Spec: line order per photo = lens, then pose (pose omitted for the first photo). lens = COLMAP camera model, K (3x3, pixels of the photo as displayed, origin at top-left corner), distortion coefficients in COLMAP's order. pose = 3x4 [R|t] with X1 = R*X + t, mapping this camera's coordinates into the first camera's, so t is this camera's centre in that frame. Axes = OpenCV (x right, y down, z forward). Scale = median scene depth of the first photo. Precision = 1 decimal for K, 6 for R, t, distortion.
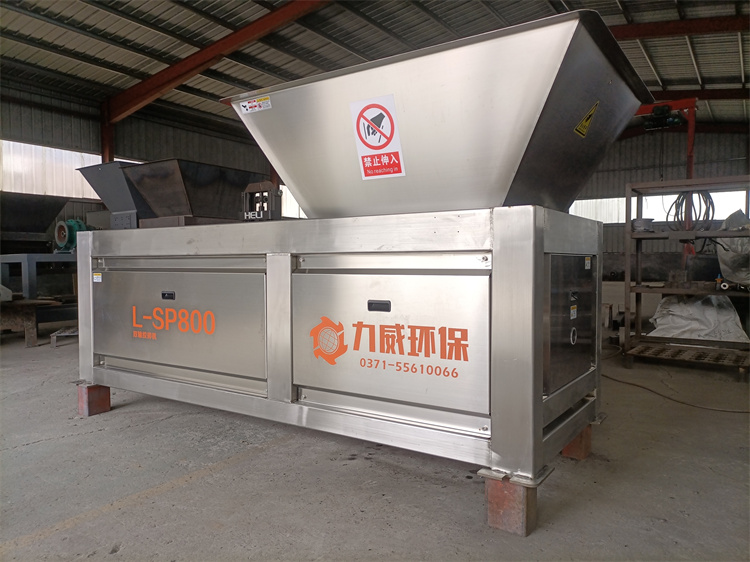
lens RADIAL K [[560.2, 0, 372.0], [0, 560.2, 284.2], [0, 0, 1]] dist [0.030904, 0.000848]
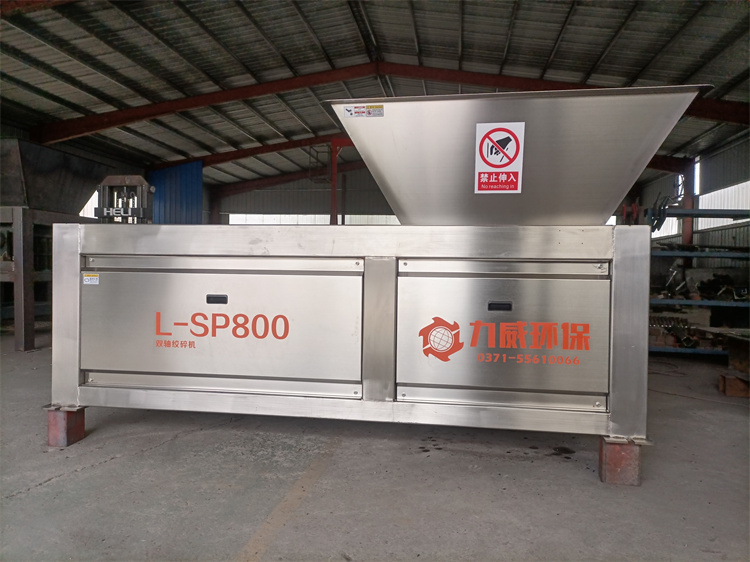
lens RADIAL K [[560.2, 0, 372.0], [0, 560.2, 284.2], [0, 0, 1]] dist [0.030904, 0.000848]
pose [[0.905065, 0.007881, 0.425201, -0.634589], [-0.001336, 0.999876, -0.015687, 0.011493], [-0.425272, 0.013630, 0.904963, 0.077850]]
